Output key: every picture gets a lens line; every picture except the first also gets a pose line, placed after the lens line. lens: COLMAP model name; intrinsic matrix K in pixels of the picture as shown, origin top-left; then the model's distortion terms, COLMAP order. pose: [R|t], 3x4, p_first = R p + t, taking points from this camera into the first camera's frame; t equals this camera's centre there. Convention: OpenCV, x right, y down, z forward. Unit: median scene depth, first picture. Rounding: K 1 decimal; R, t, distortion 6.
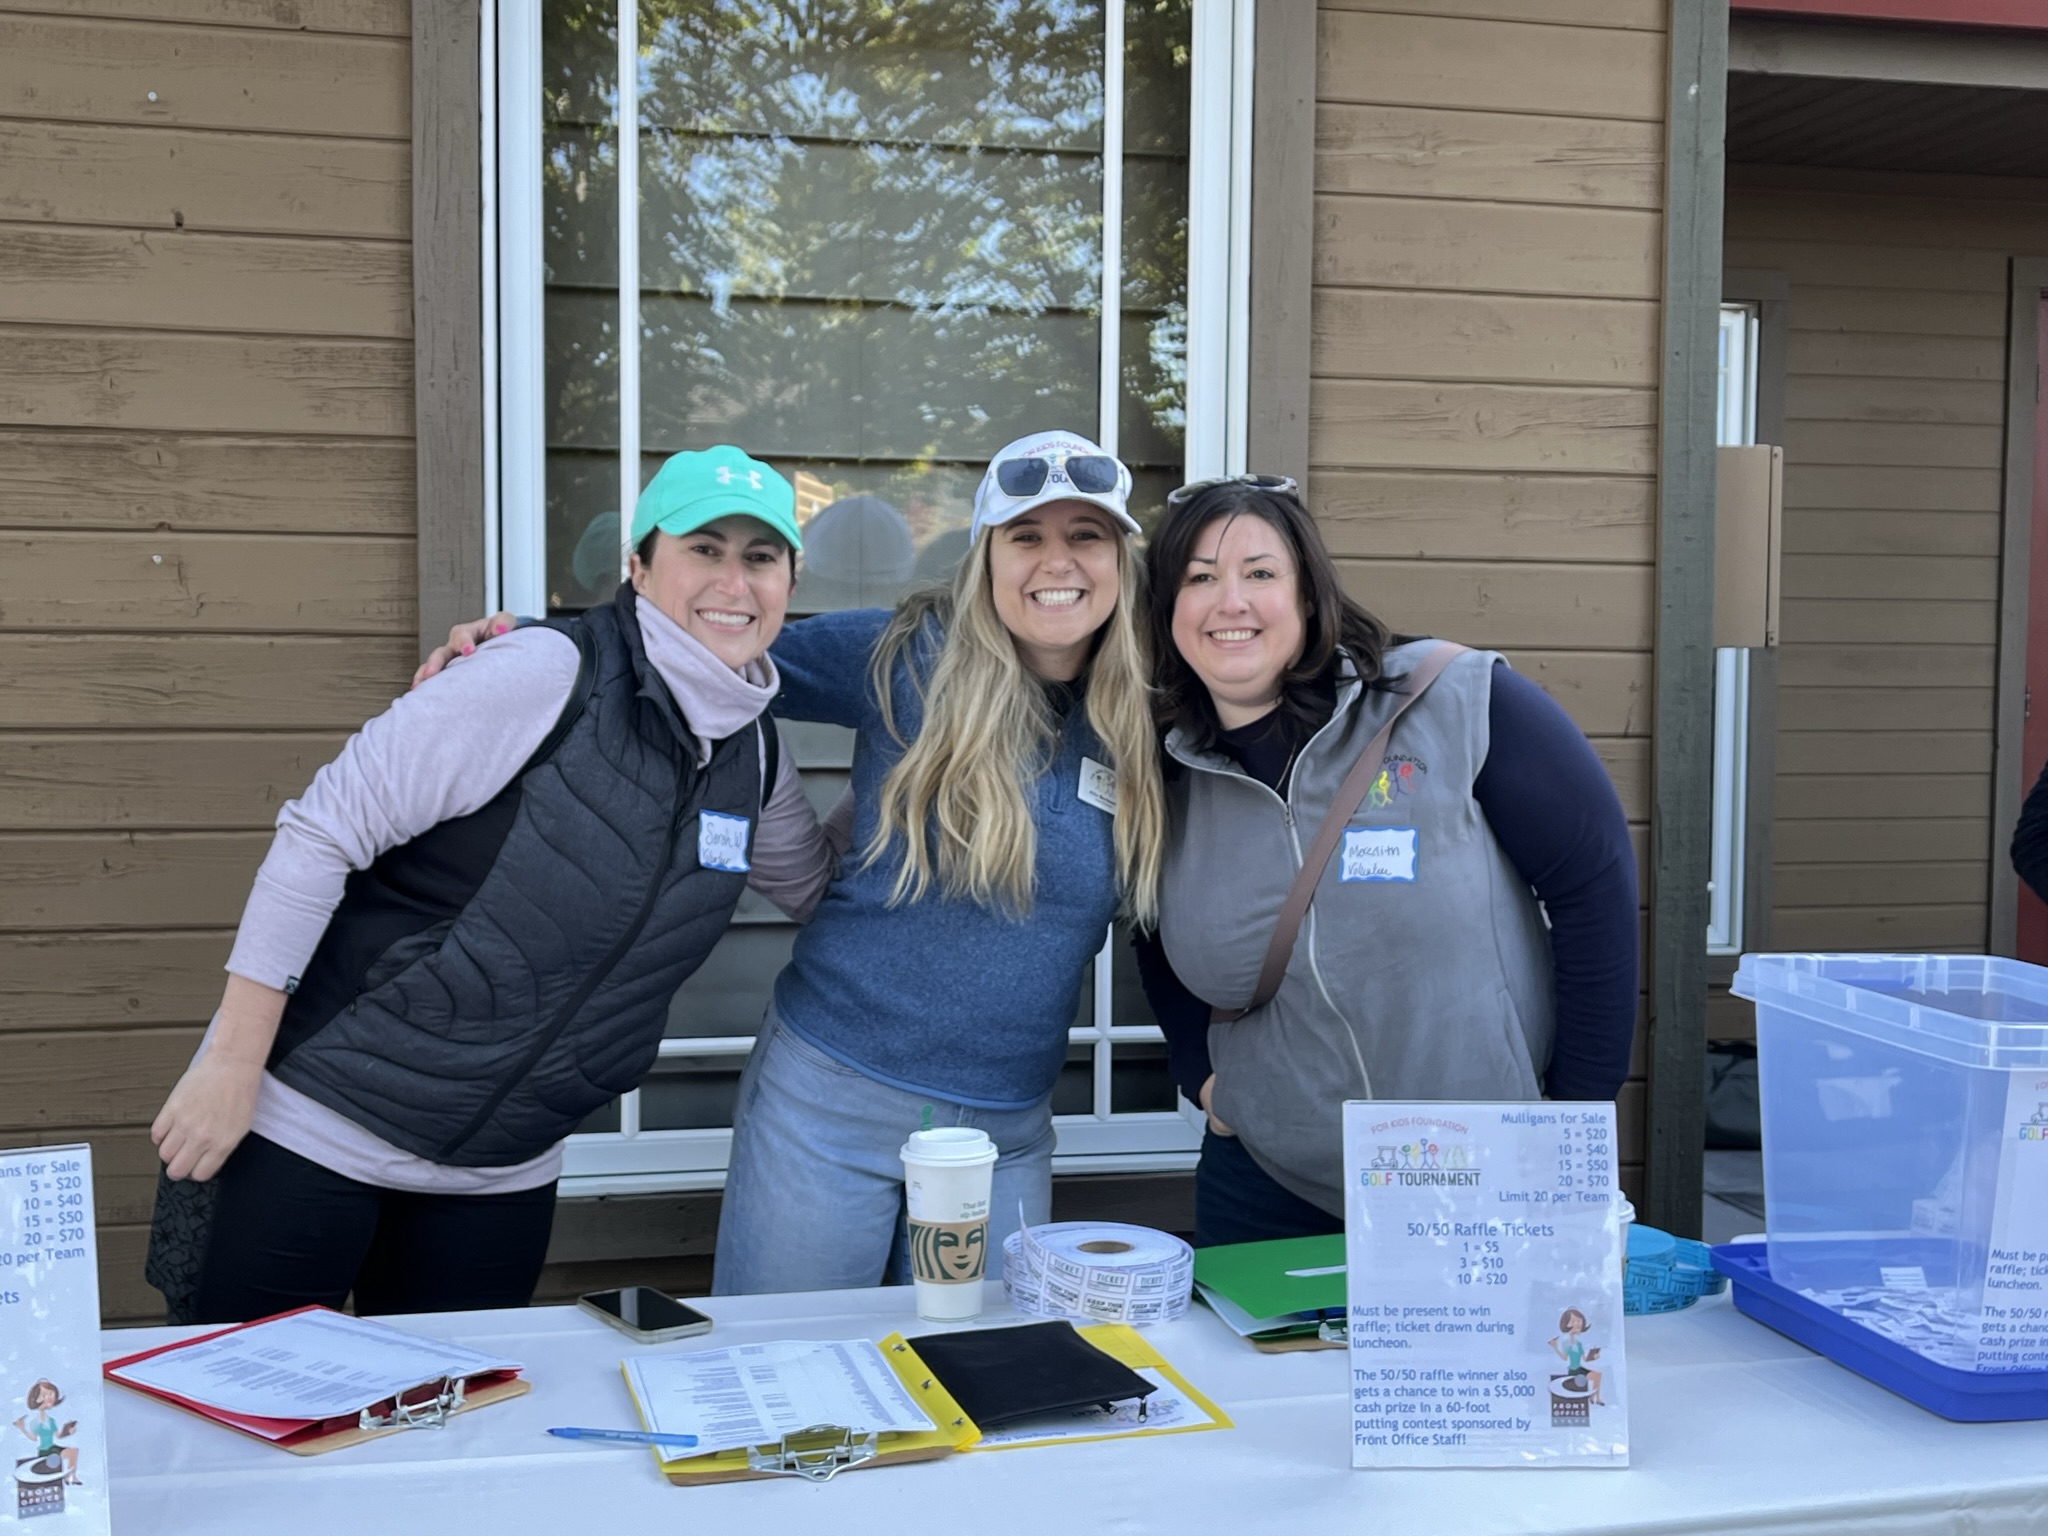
lens RADIAL K [[2495.7, 0, 1024.2], [0, 2495.7, 768.7], [0, 0, 1]] dist [0.050868, 0.000000]
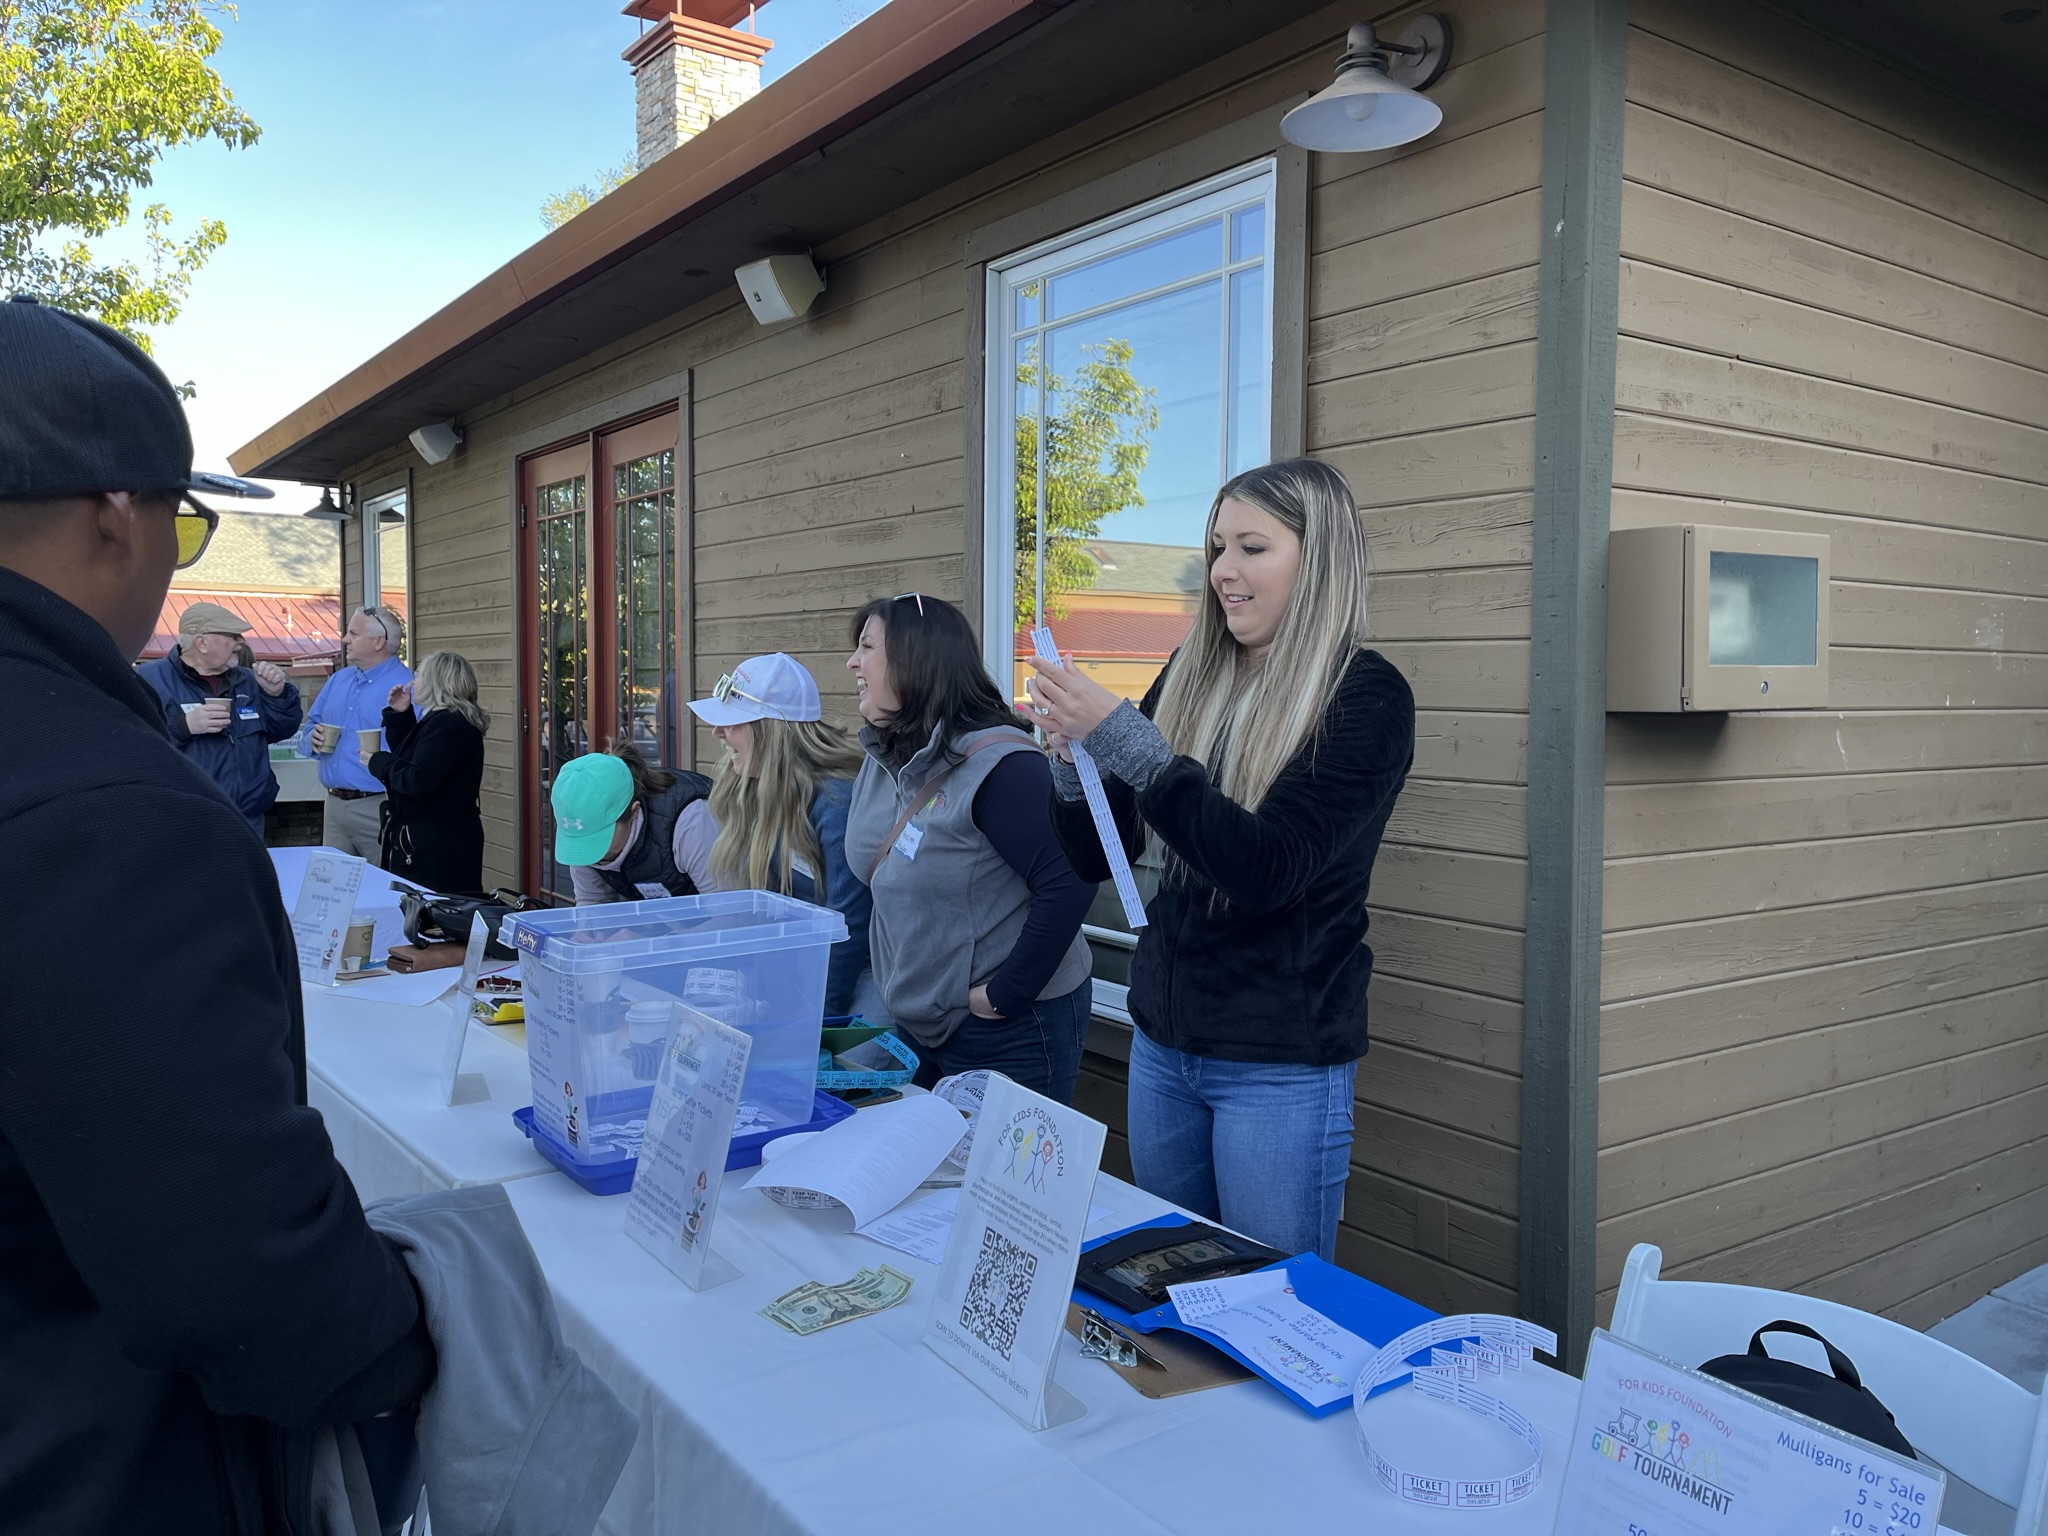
lens RADIAL K [[1549.6, 0, 1025.8], [0, 1549.6, 764.9], [0, 0, 1]] dist [0.073288, -0.092970]
pose [[0.353987, 0.042337, -0.934292, 0.862378], [-0.073581, 0.997139, 0.017306, -0.018425], [0.932351, 0.062620, 0.356089, 0.530774]]
